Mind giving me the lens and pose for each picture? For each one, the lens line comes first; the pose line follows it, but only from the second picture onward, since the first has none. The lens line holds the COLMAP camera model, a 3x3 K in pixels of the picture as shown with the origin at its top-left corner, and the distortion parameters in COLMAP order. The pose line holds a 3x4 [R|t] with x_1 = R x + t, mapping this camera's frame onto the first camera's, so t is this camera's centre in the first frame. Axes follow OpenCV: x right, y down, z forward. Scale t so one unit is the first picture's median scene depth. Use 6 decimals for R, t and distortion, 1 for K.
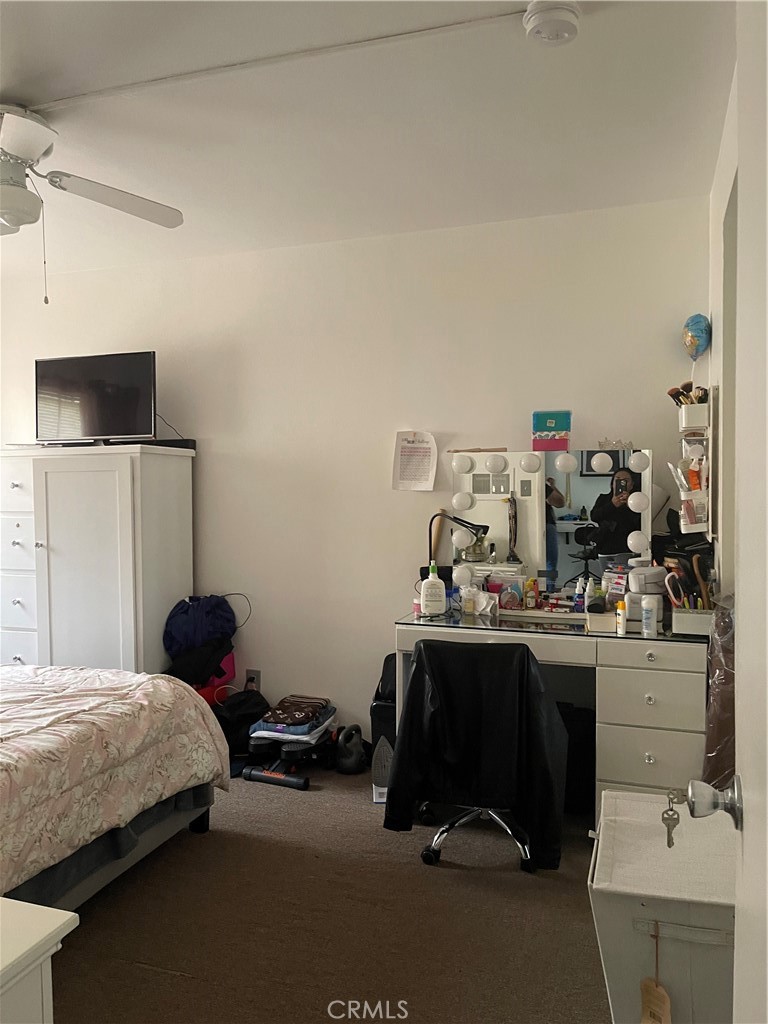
lens RADIAL K [[784.4, 0, 384.0], [0, 784.4, 512.0], [0, 0, 1]] dist [0.043136, -0.001151]
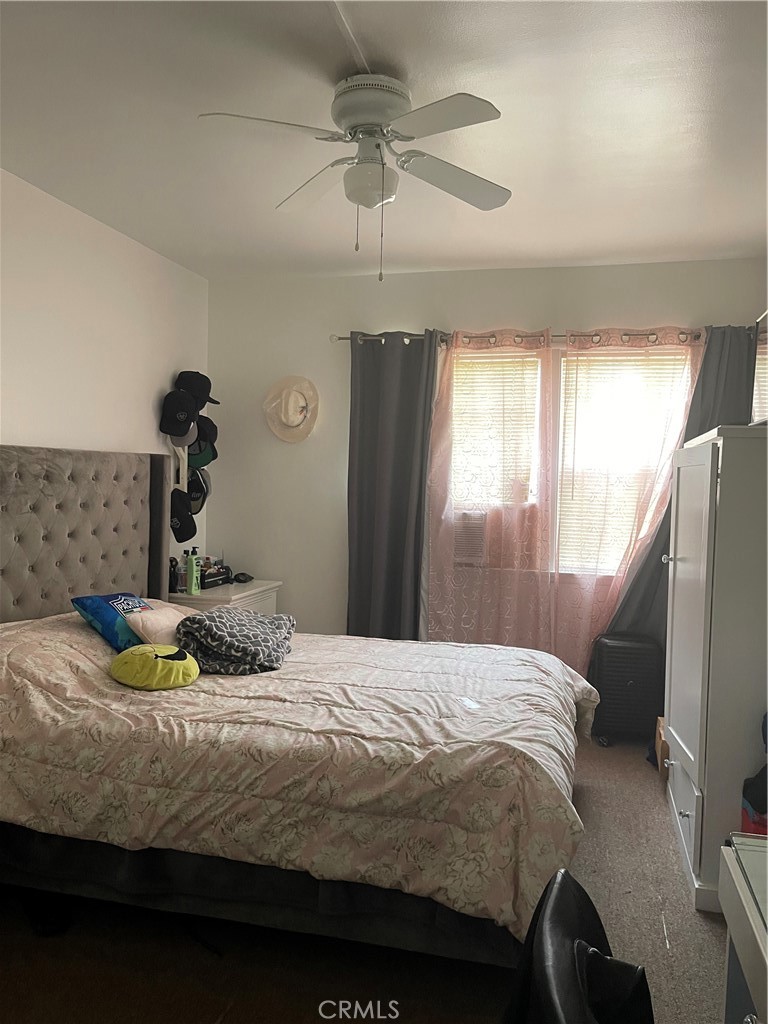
lens RADIAL K [[784.4, 0, 384.0], [0, 784.4, 512.0], [0, 0, 1]] dist [0.043136, -0.001151]
pose [[0.094544, 0.052017, -0.994161, 0.517751], [-0.063849, 0.996895, 0.046088, -0.046199], [0.993471, 0.059118, 0.097572, 0.967652]]
